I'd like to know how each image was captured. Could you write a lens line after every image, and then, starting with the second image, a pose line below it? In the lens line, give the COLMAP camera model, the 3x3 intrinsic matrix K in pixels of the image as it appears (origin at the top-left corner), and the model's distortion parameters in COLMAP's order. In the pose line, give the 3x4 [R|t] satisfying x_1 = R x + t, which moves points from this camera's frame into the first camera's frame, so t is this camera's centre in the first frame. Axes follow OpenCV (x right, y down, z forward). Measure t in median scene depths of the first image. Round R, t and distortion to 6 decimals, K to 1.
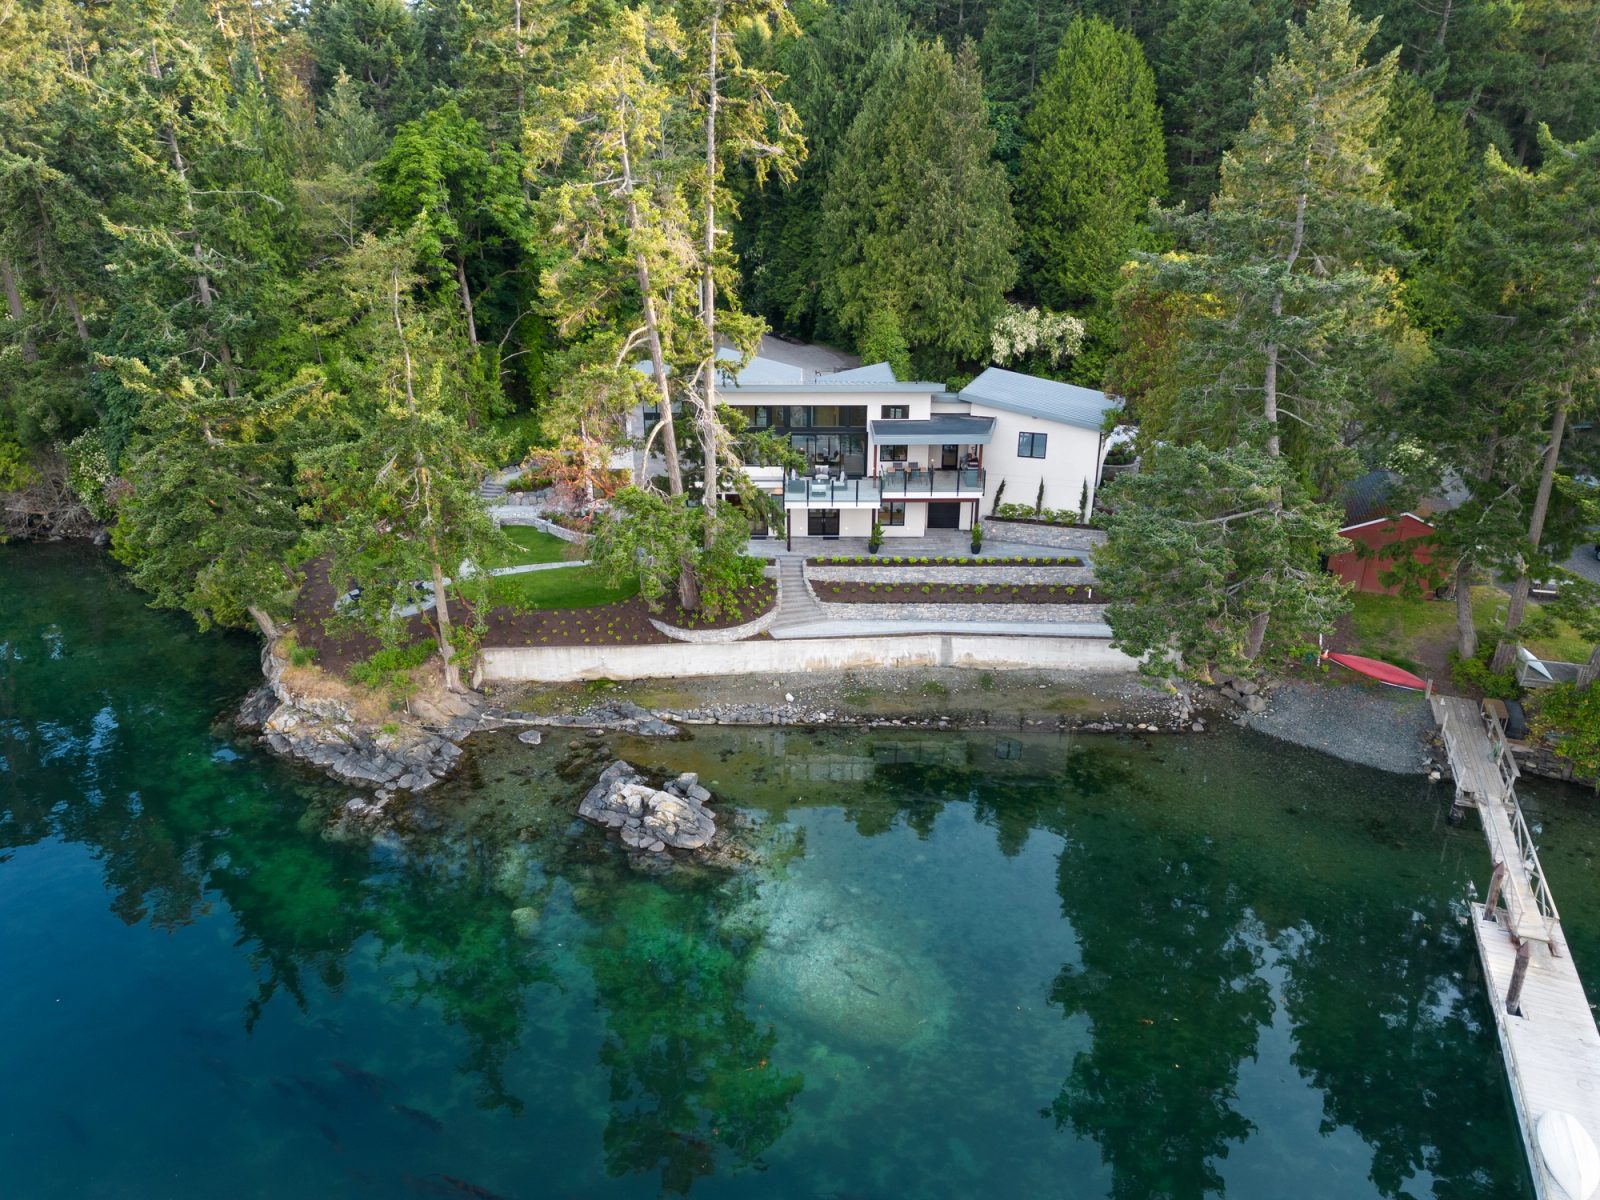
lens RADIAL K [[1113.9, 0, 800.0], [0, 1113.9, 600.0], [0, 0, 1]] dist [0.007757, 0.001983]
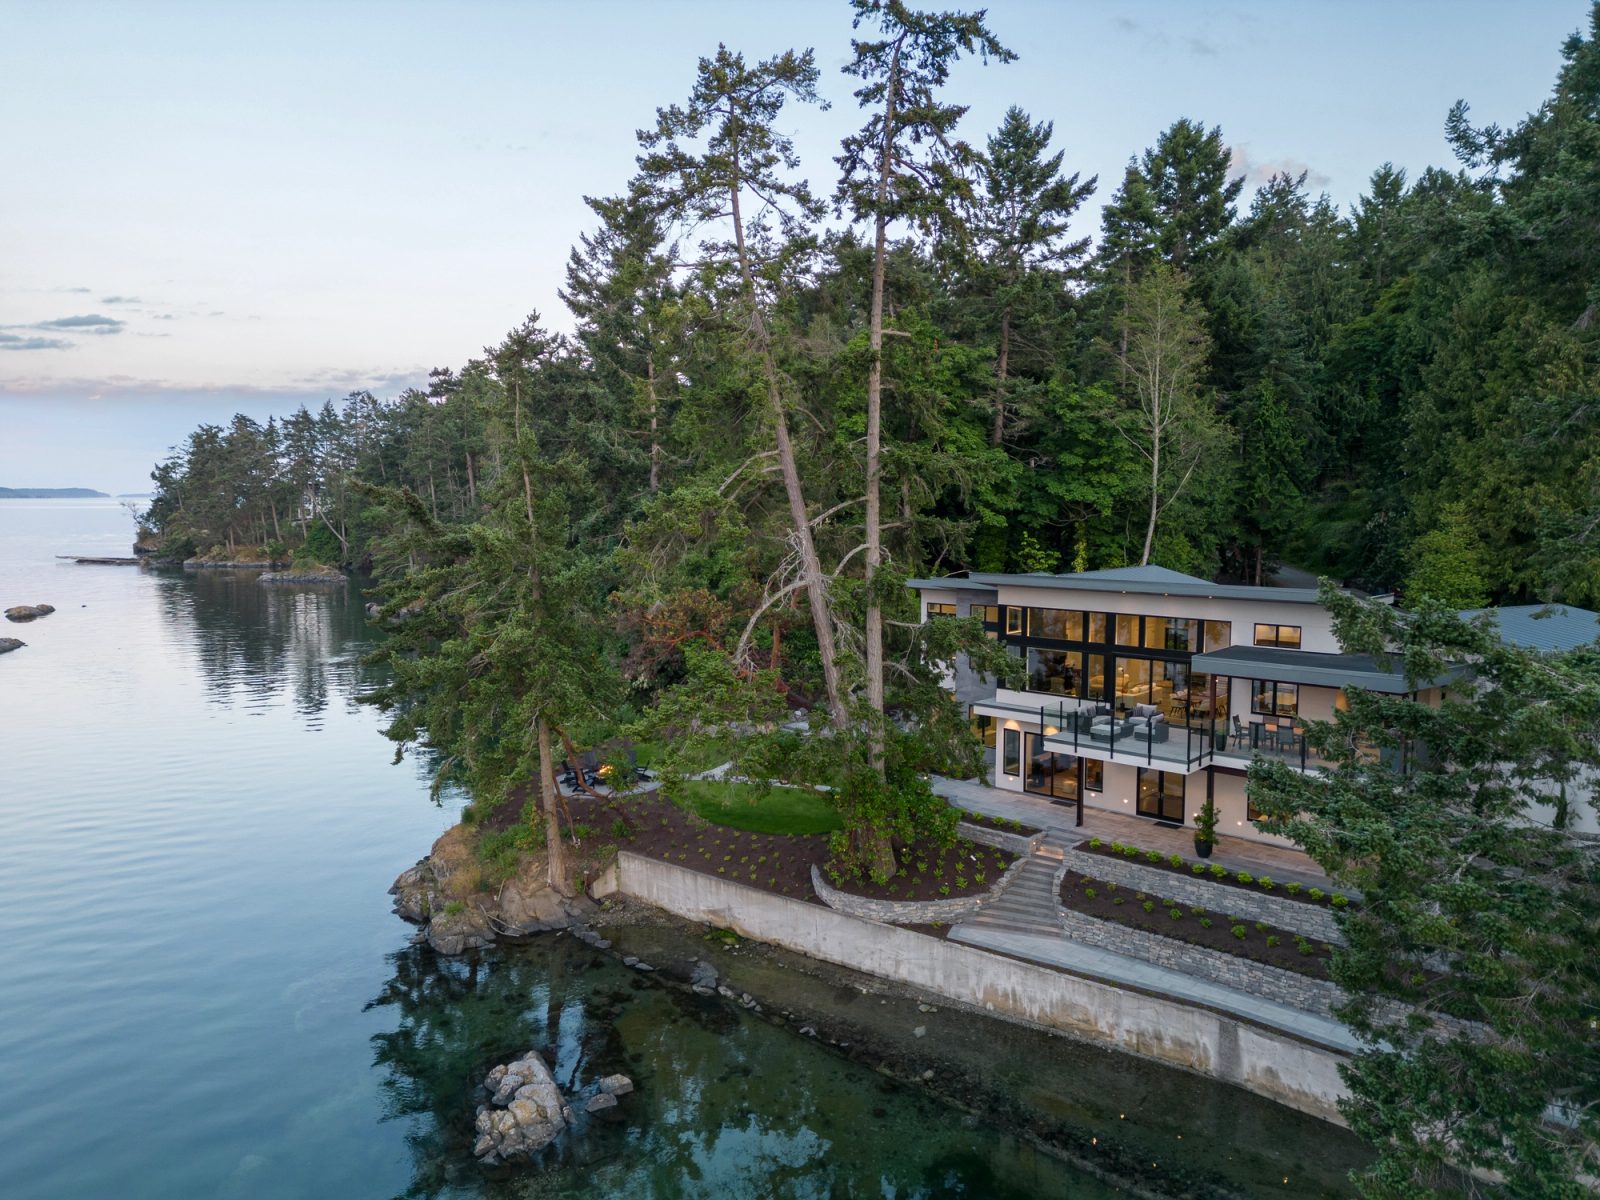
lens RADIAL K [[1113.9, 0, 800.0], [0, 1113.9, 600.0], [0, 0, 1]] dist [0.007757, 0.001983]
pose [[0.751789, 0.063620, -0.656327, 0.303261], [-0.248858, 0.949105, -0.193054, -0.003836], [0.610641, 0.308468, 0.729359, 0.412900]]
